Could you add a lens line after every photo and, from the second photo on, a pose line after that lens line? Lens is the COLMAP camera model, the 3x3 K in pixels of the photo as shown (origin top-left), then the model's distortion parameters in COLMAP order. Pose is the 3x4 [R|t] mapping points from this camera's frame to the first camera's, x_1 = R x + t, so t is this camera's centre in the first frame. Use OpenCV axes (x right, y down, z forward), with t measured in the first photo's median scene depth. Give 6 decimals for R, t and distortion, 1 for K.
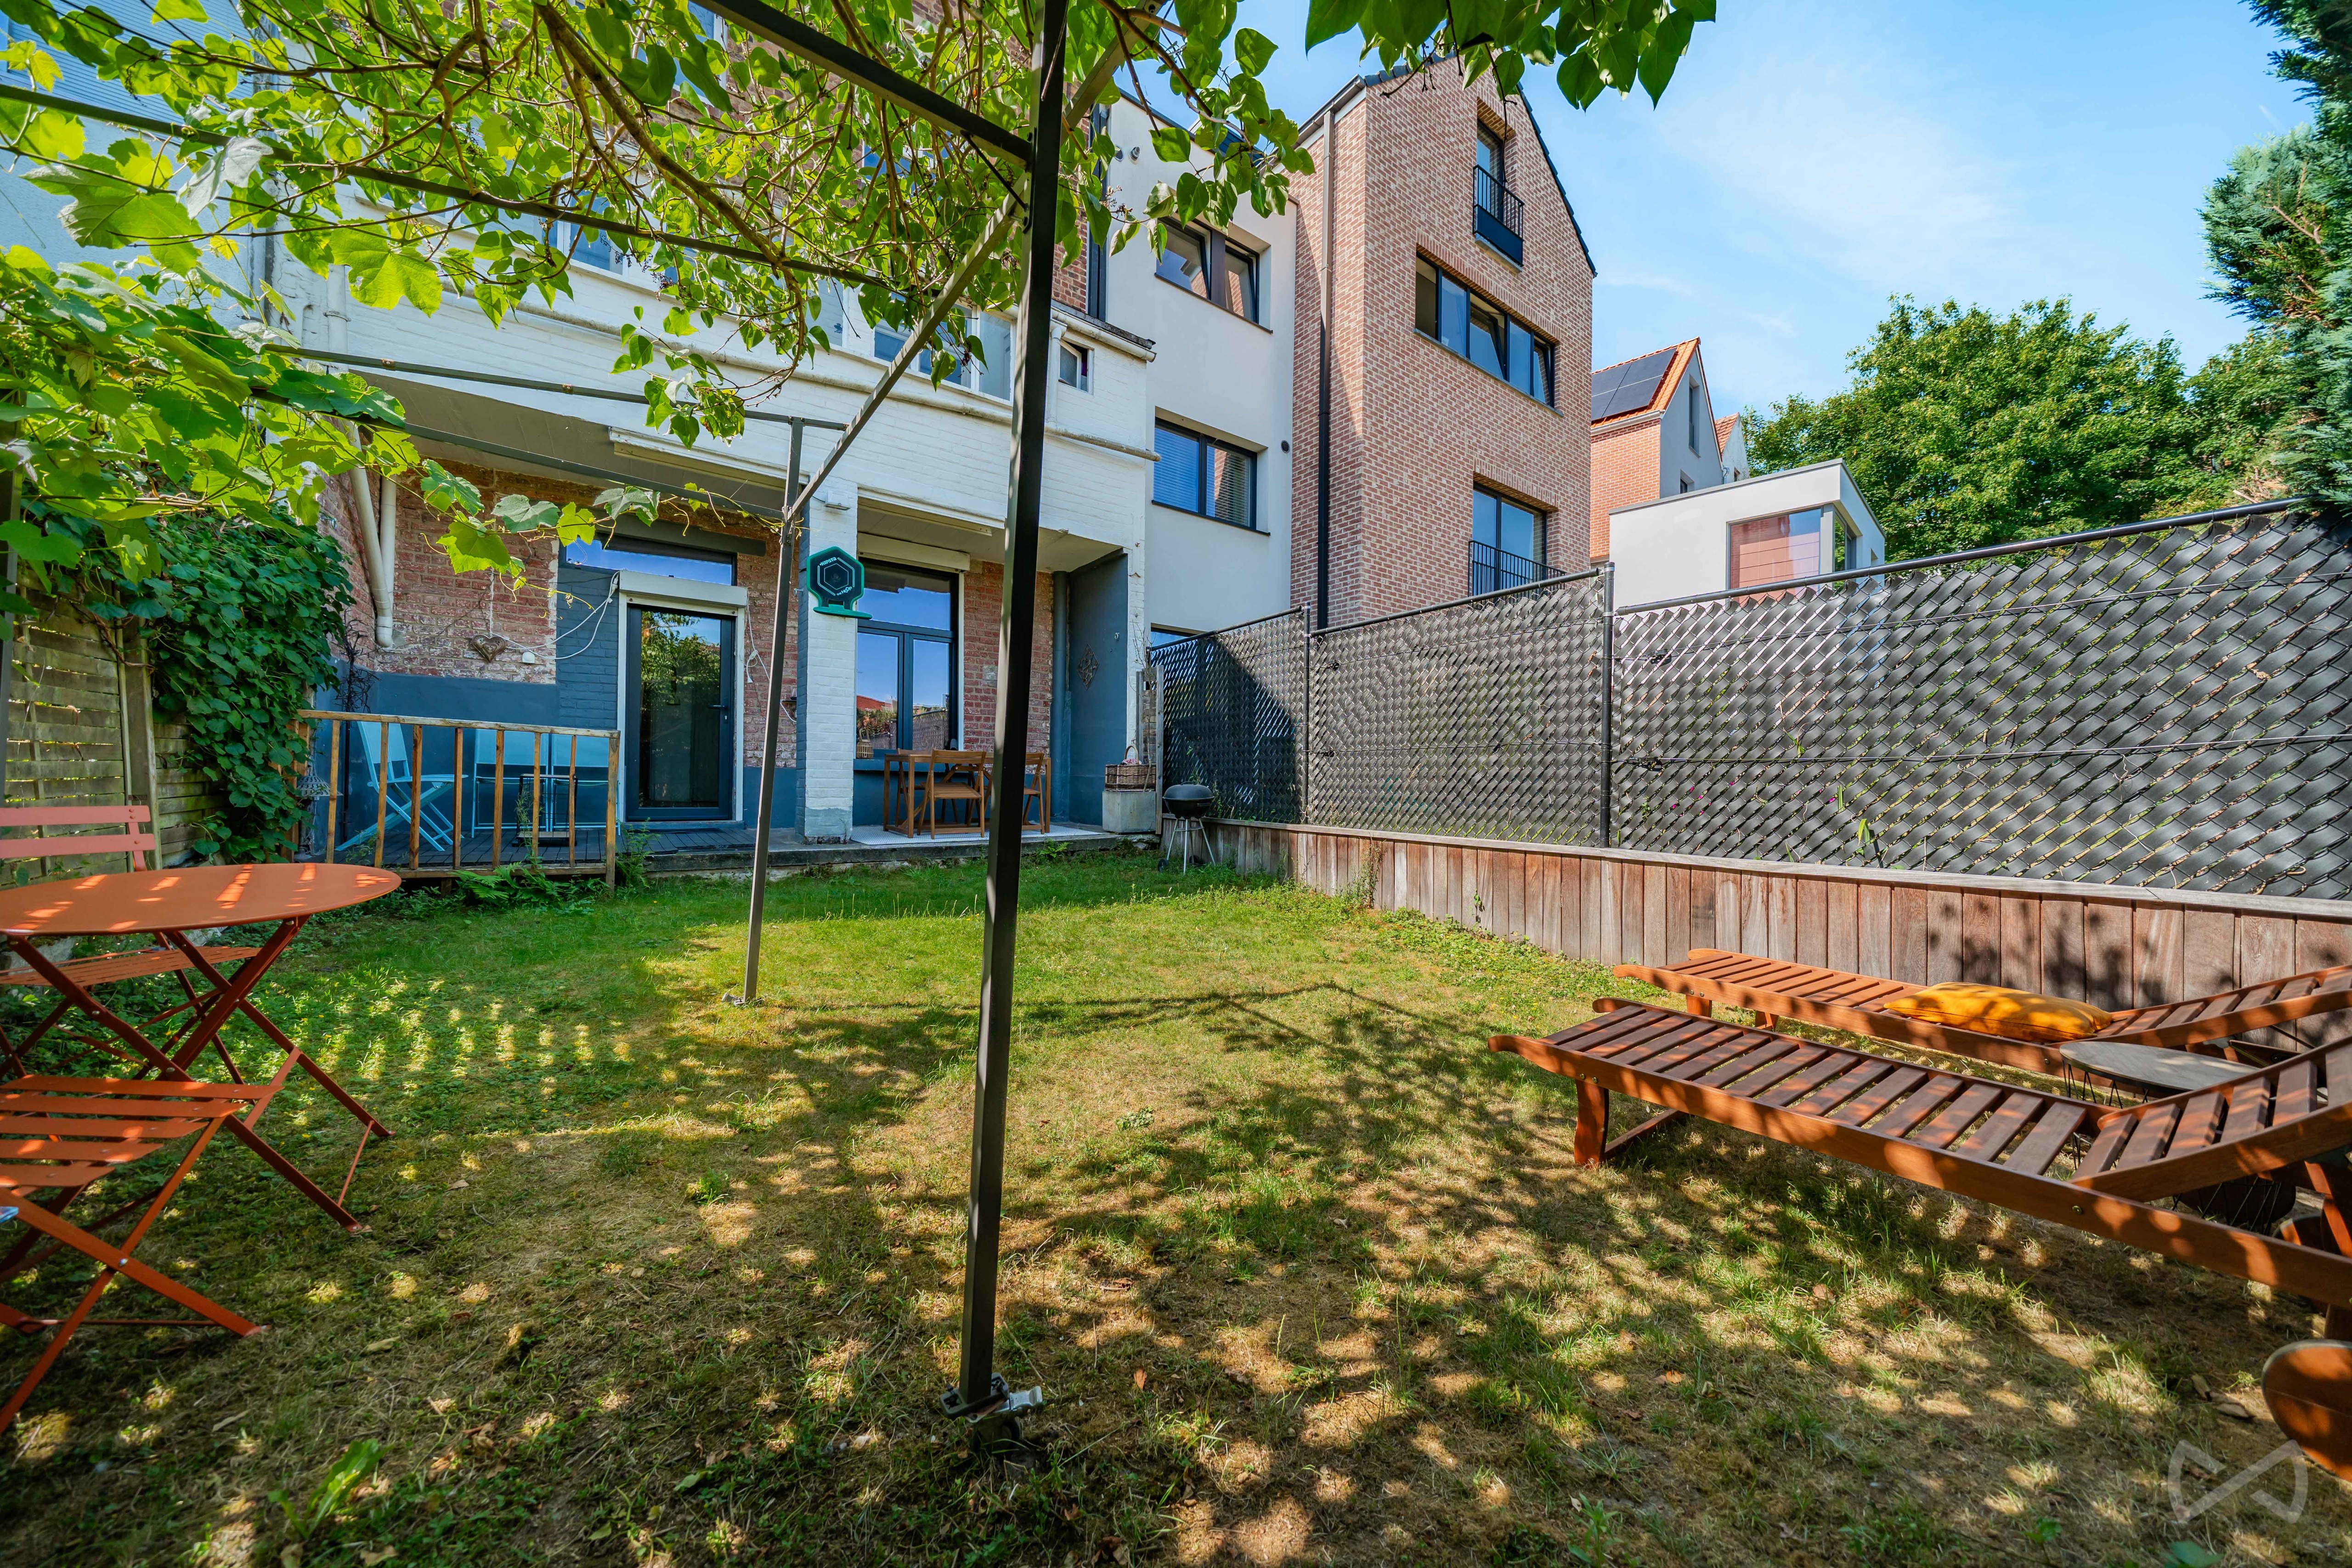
lens RADIAL K [[797.0, 0, 1167.6], [0, 797.0, 776.5], [0, 0, 1]] dist [-0.007617, -0.000108]
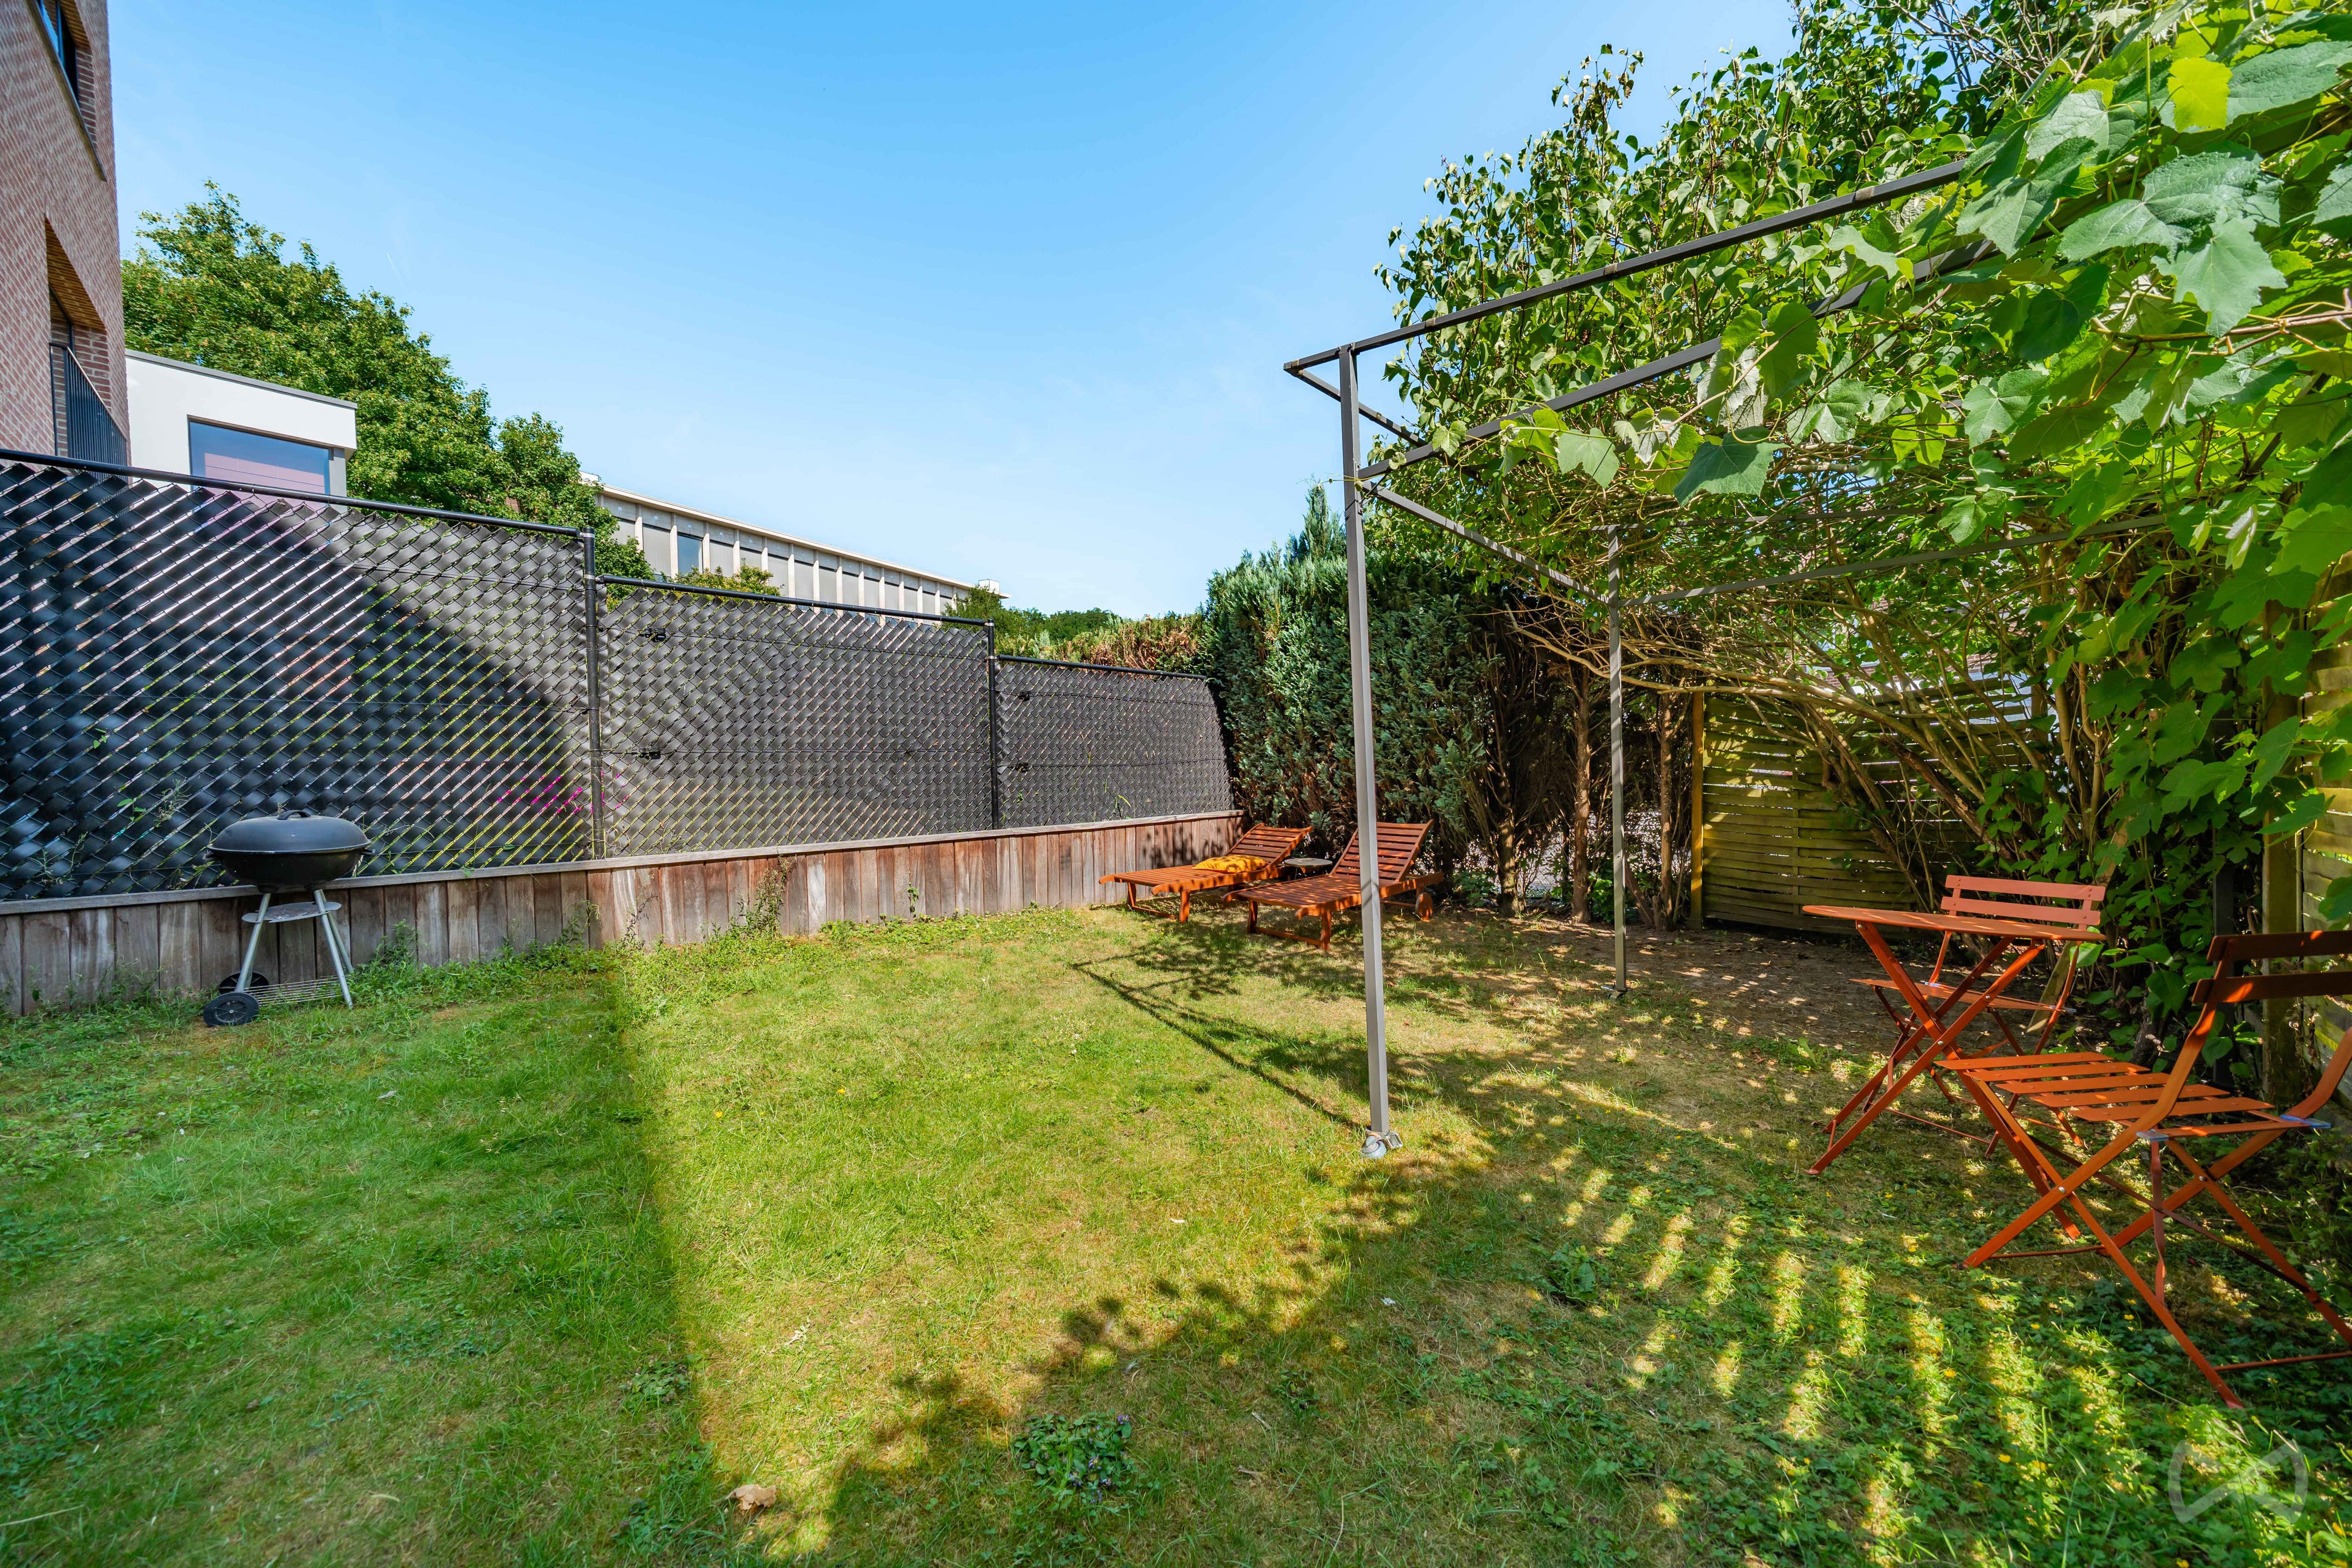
lens RADIAL K [[797.0, 0, 1174.8], [0, 797.0, 789.0], [0, 0, 1]] dist [-0.007617, -0.000108]
pose [[-0.171849, -0.053251, 0.983683, -0.578628], [-0.002516, 0.998558, 0.053617, -0.036491], [-0.985120, 0.006739, -0.171735, 0.629736]]
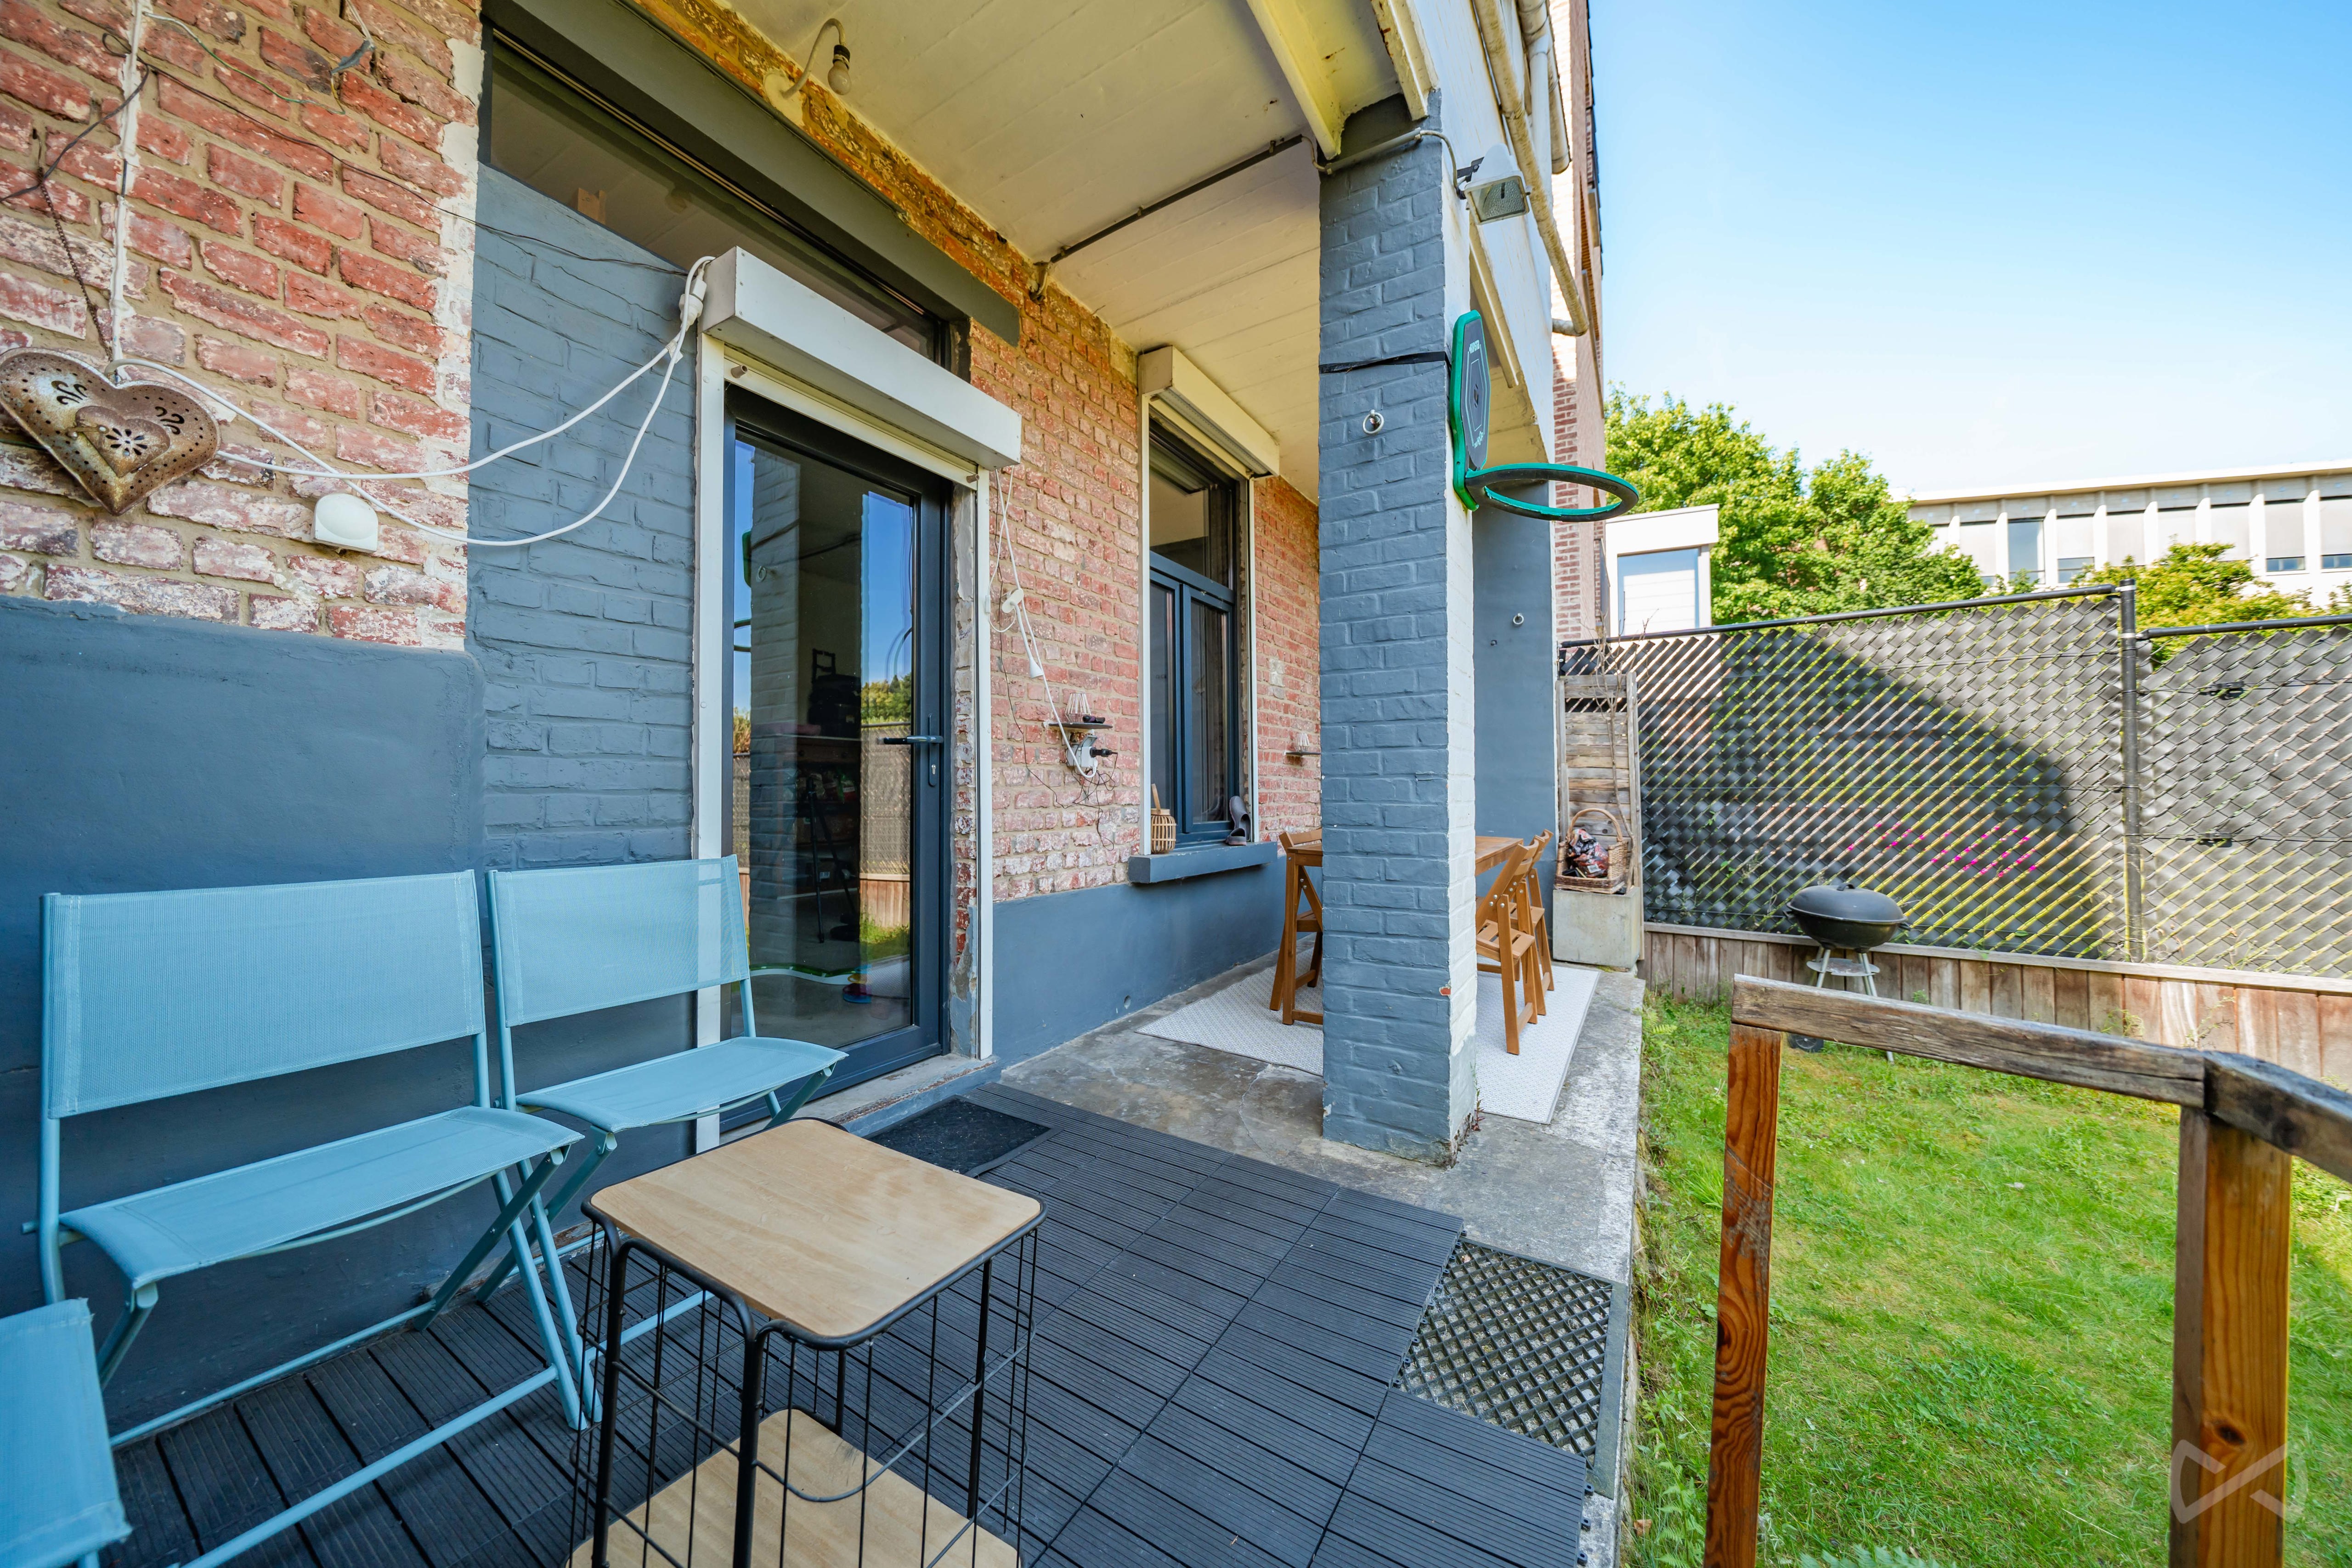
lens RADIAL K [[797.0, 0, 1176.8], [0, 797.0, 776.0], [0, 0, 1]] dist [-0.007617, -0.000108]
pose [[0.923765, -0.008476, 0.382866, -0.695429], [0.010889, 0.999932, -0.004137, -0.080124], [-0.382805, 0.007991, 0.923795, 0.733521]]
